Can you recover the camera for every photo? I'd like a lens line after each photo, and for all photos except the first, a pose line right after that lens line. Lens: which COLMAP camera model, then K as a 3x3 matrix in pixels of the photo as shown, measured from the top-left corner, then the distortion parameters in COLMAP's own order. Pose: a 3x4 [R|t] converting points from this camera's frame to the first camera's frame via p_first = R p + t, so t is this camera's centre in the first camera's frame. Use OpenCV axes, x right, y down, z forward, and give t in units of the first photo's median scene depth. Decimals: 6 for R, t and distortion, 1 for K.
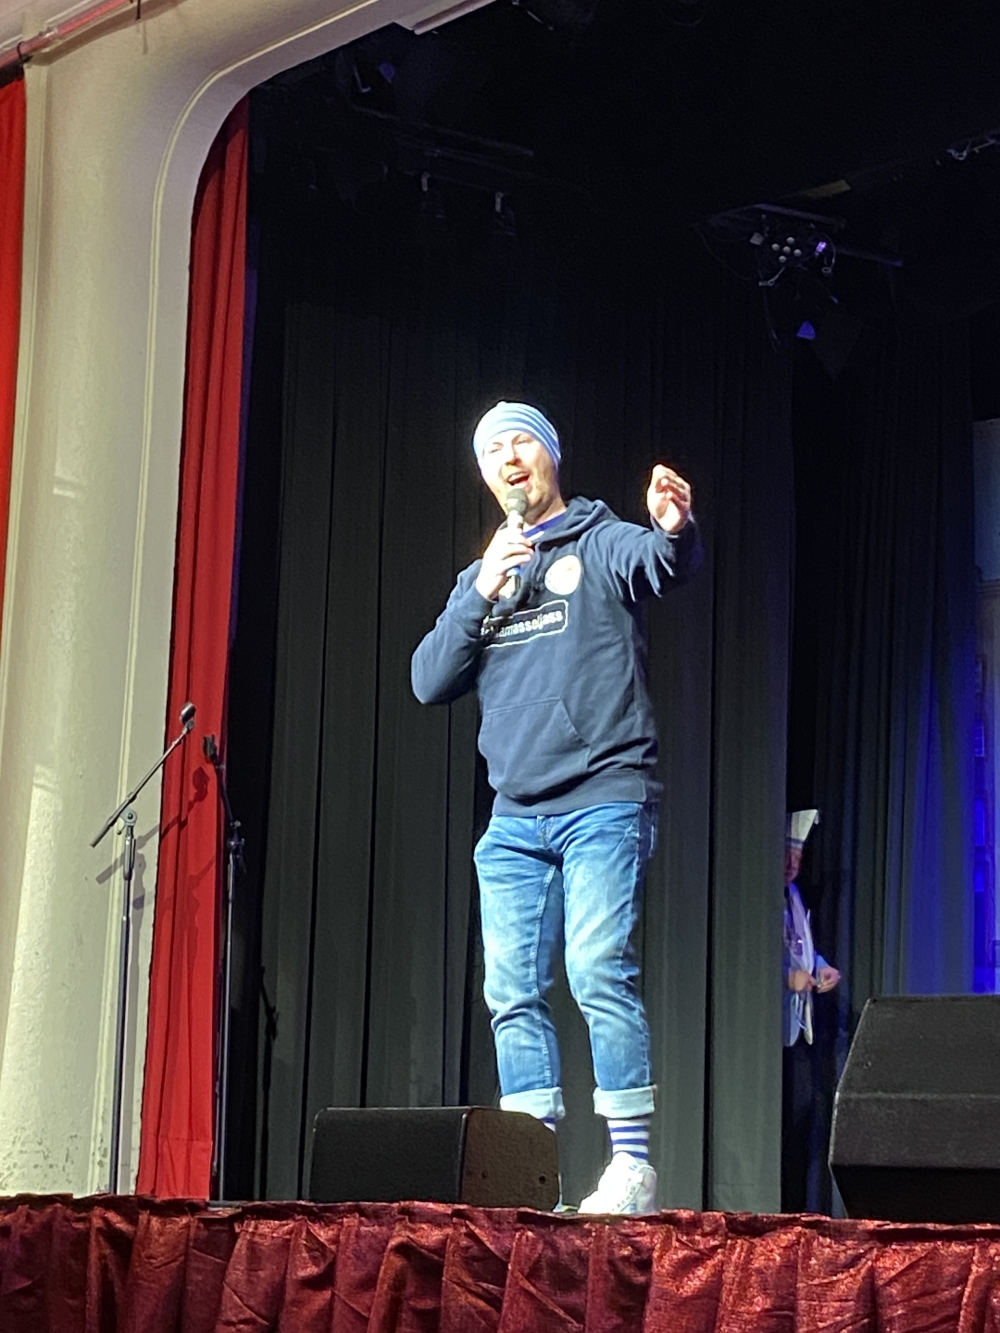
lens RADIAL K [[2780.0, 0, 507.4], [0, 2780.0, 633.0], [0, 0, 1]] dist [0.104757, 0.000000]
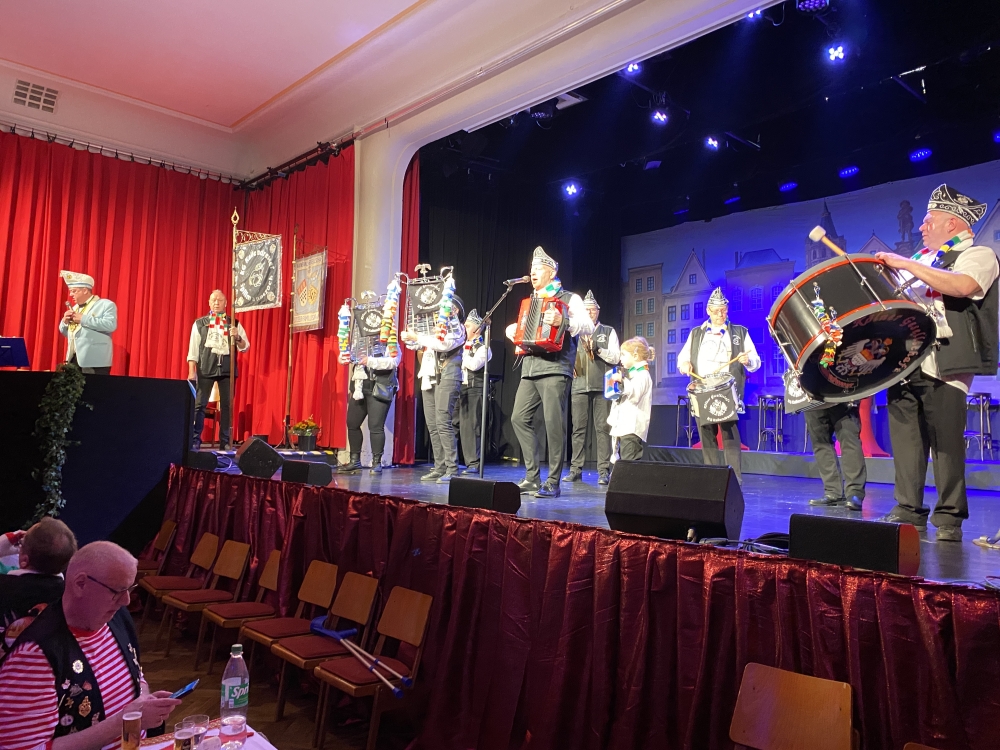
lens RADIAL K [[748.4, 0, 497.4], [0, 748.4, 377.4], [0, 0, 1]] dist [0.030603, -0.057514]
pose [[0.999844, 0.000934, 0.017626, -0.025723], [-0.003243, 0.991321, 0.131422, -0.072781], [-0.017350, -0.131458, 0.991170, 0.092466]]
